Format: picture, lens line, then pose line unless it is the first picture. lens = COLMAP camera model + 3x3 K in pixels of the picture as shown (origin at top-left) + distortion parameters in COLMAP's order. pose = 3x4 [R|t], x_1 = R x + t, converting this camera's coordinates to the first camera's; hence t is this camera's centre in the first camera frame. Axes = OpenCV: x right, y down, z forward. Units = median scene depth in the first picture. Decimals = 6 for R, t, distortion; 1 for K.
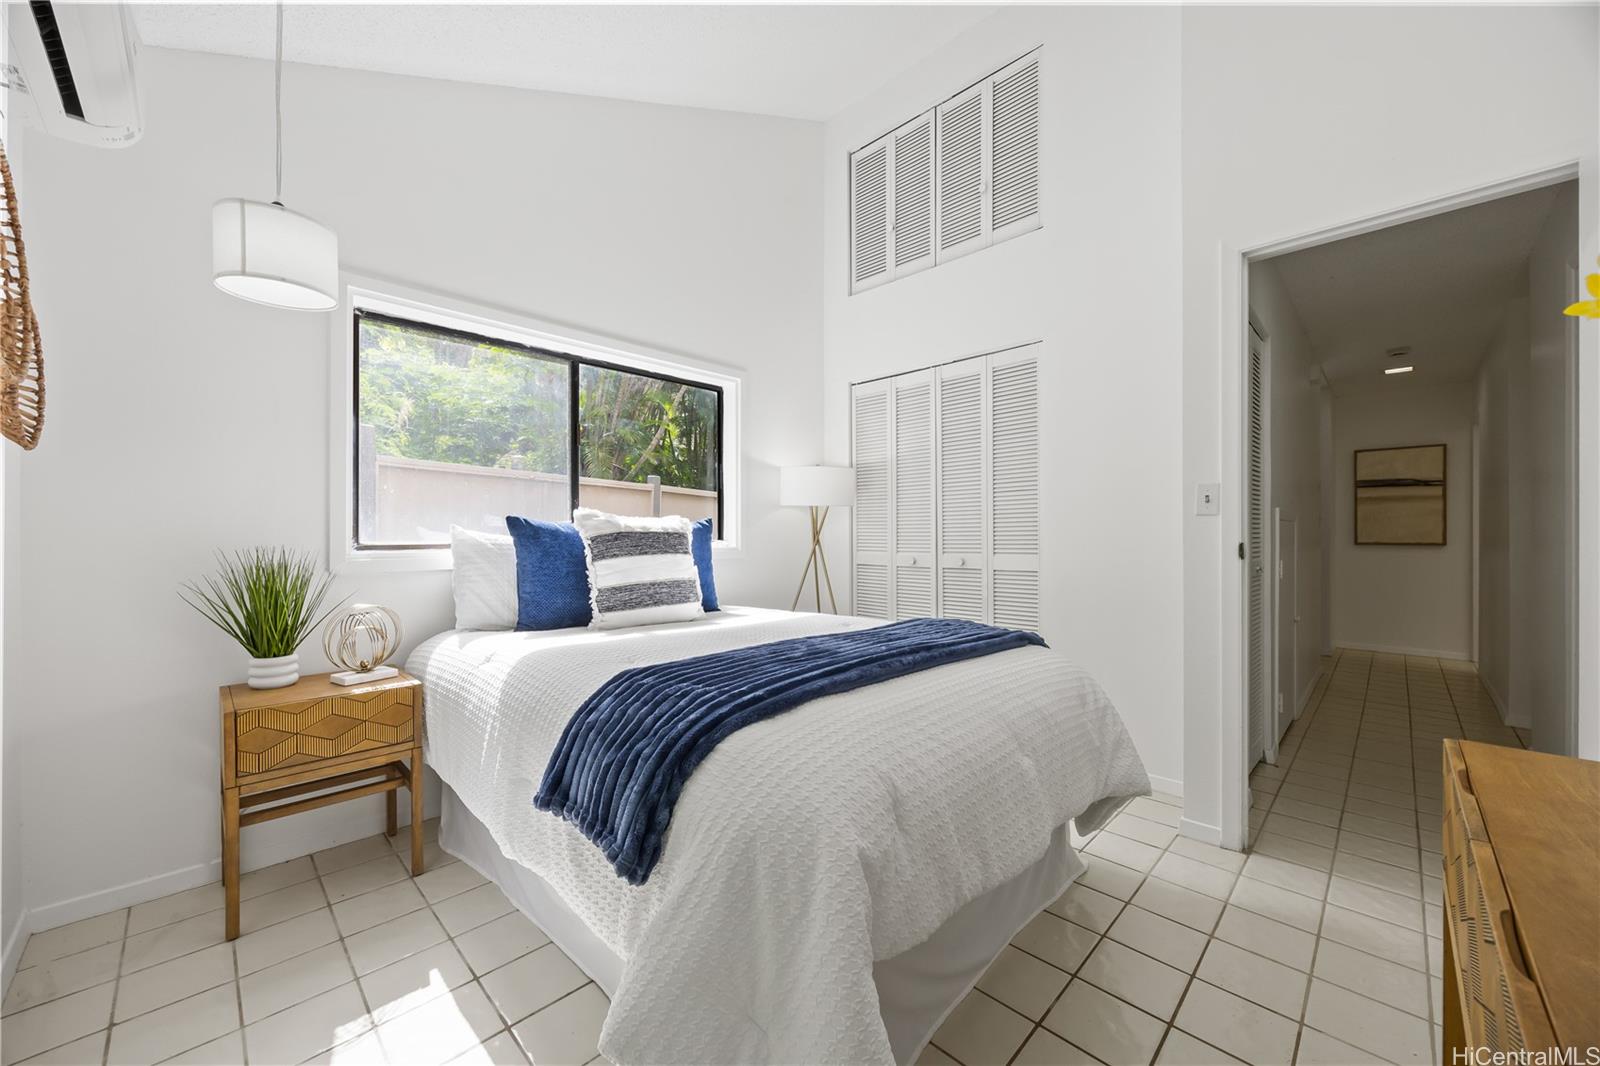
lens RADIAL K [[608.6, 0, 809.2], [0, 608.6, 541.4], [0, 0, 1]] dist [-0.002481, -0.000298]
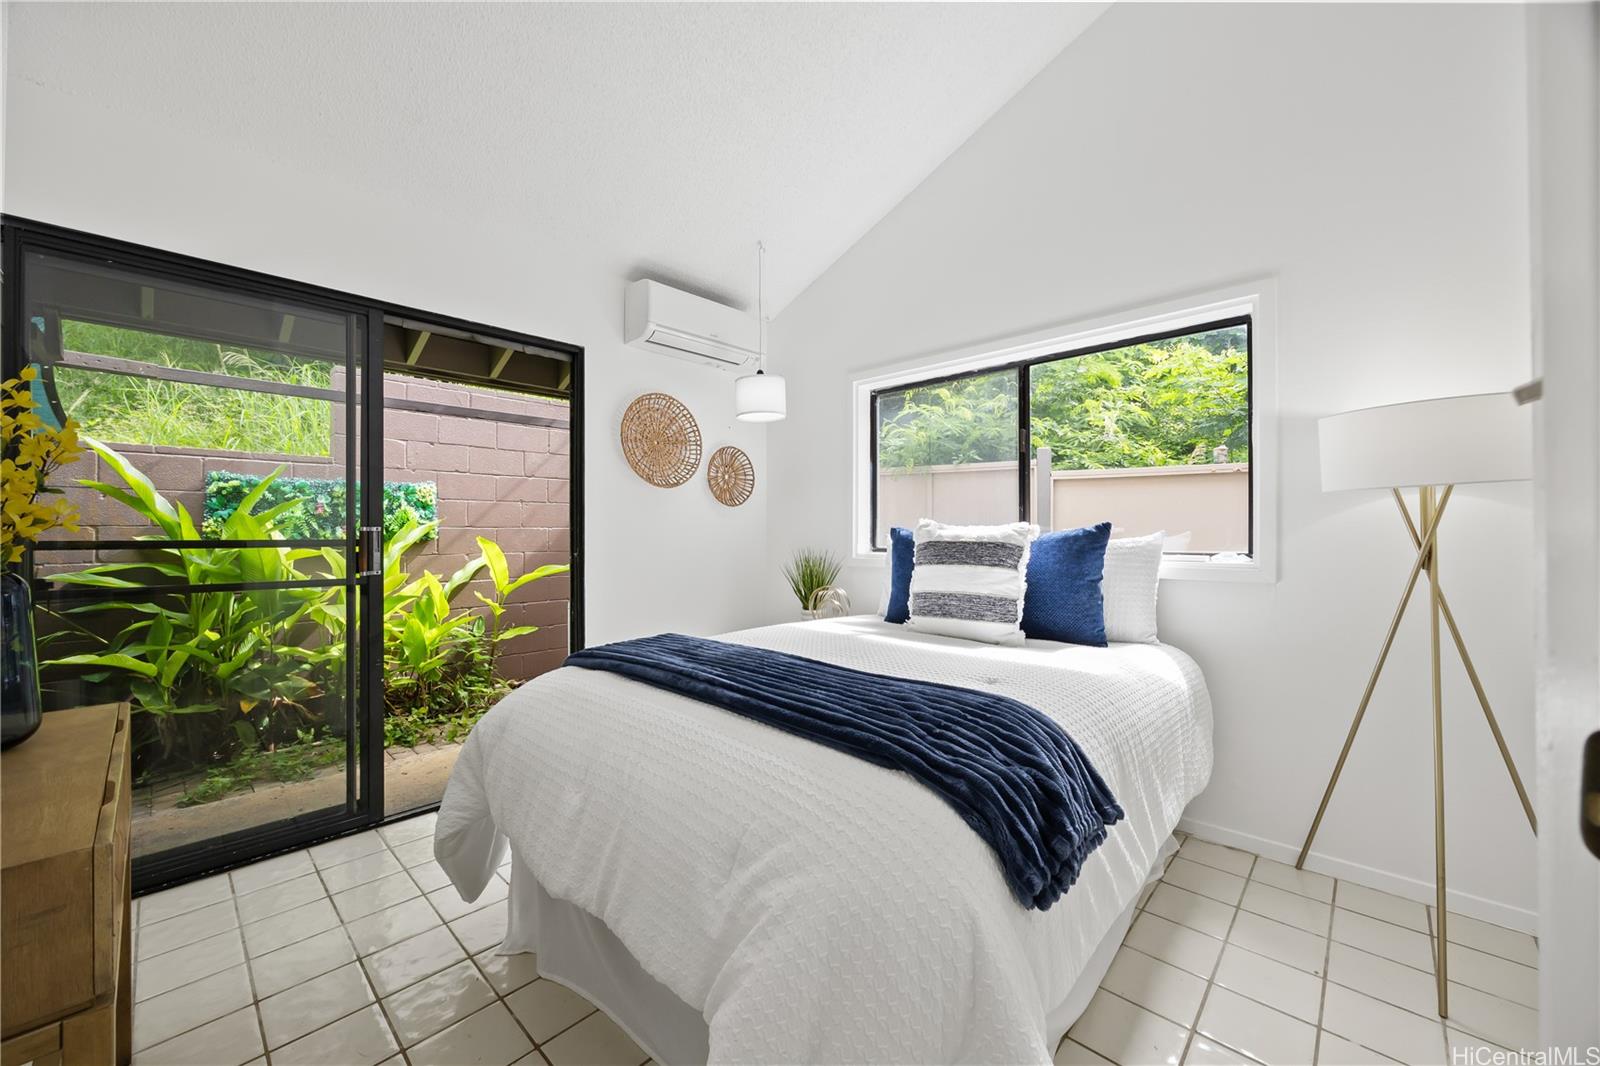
lens RADIAL K [[608.6, 0, 809.4], [0, 608.6, 529.3], [0, 0, 1]] dist [-0.002481, -0.000298]
pose [[0.027497, -0.005034, -0.999609, 0.712354], [0.001159, 0.999987, -0.005004, -0.030636], [0.999621, -0.001021, 0.027503, 0.747572]]
